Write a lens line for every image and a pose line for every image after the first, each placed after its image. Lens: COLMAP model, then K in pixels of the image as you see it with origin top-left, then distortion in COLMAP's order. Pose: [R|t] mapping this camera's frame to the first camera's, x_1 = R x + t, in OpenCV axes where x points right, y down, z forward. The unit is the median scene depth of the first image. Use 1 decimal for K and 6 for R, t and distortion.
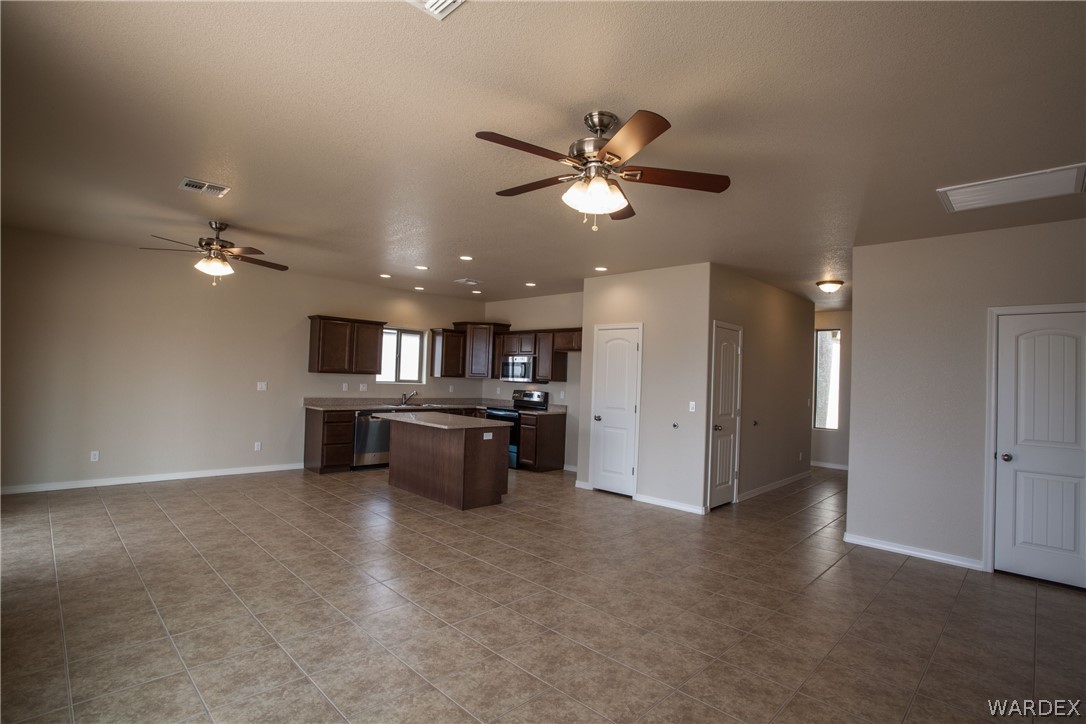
lens RADIAL K [[521.2, 0, 543.0], [0, 521.2, 362.0], [0, 0, 1]] dist [-0.054434, 0.018228]
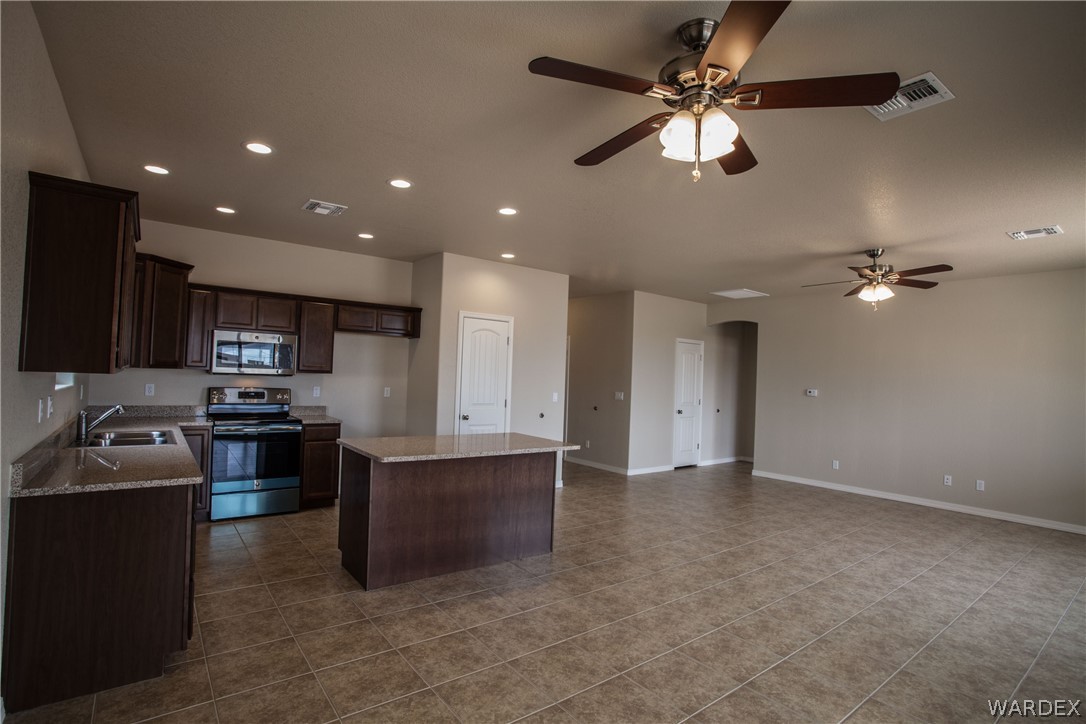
lens RADIAL K [[521.2, 0, 543.0], [0, 521.2, 362.0], [0, 0, 1]] dist [-0.054434, 0.018228]
pose [[0.142243, -0.004040, 0.989824, -1.141093], [-0.058048, 0.998237, 0.012416, -0.006659], [-0.988128, -0.059224, 0.141757, 1.138574]]
